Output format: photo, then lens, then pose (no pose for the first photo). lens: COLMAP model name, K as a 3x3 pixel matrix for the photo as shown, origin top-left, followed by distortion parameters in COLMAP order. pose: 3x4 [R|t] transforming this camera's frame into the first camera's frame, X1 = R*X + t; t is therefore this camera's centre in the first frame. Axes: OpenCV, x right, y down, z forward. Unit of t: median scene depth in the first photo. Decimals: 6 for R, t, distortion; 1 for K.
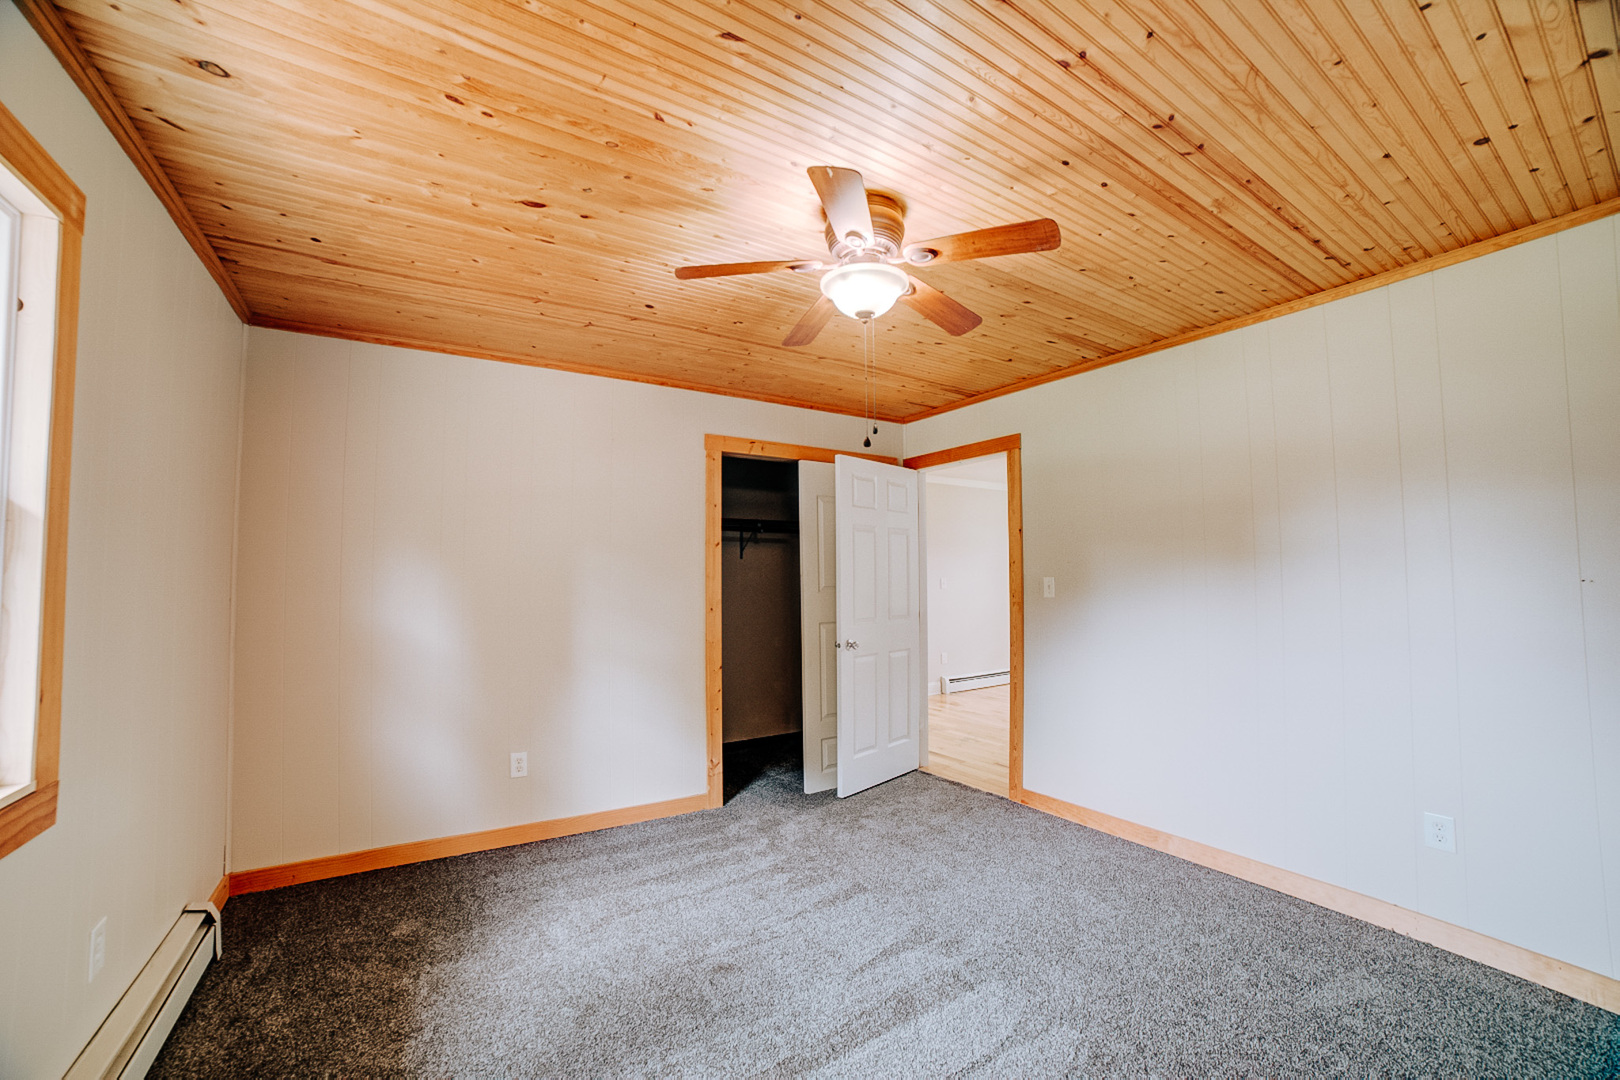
lens RADIAL K [[643.5, 0, 810.0], [0, 643.5, 540.0], [0, 0, 1]] dist [-0.122540, 0.045149]
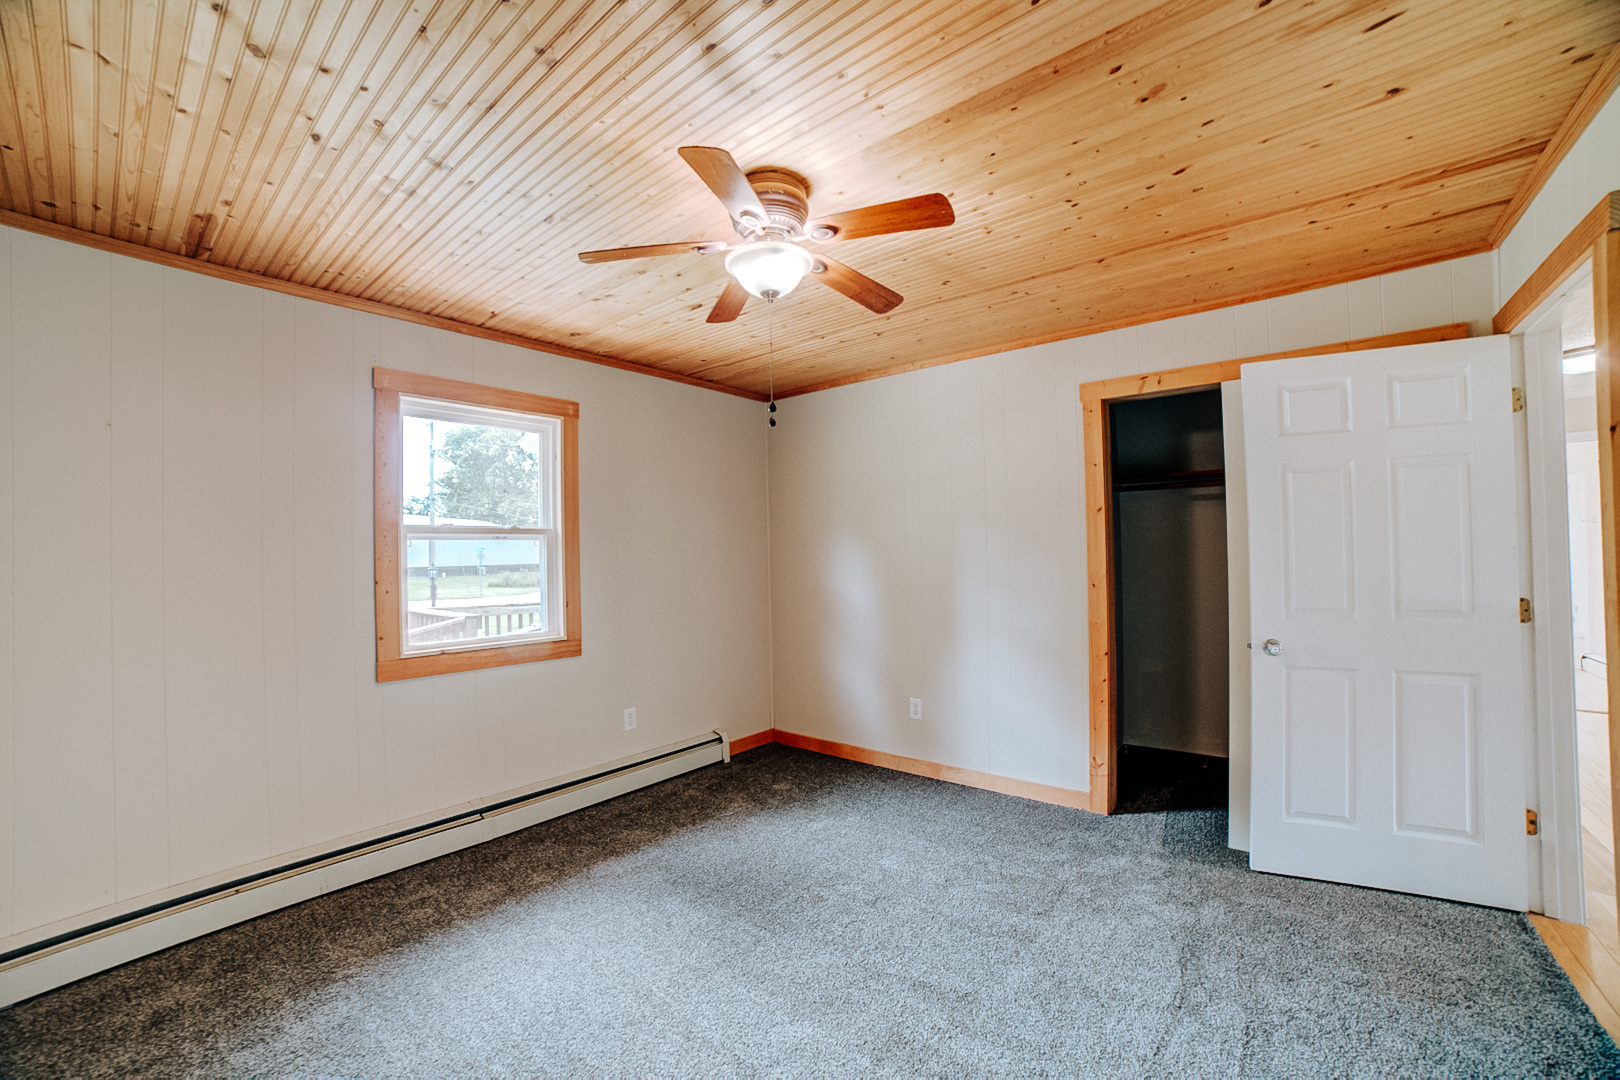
lens RADIAL K [[654.0, 0, 806.9], [0, 654.0, 543.7], [0, 0, 1]] dist [-0.099416, 0.035450]
pose [[0.300325, -0.018818, -0.953651, 0.569972], [0.071299, 0.997451, 0.002771, 0.022490], [0.951169, -0.068827, 0.300901, 0.380176]]
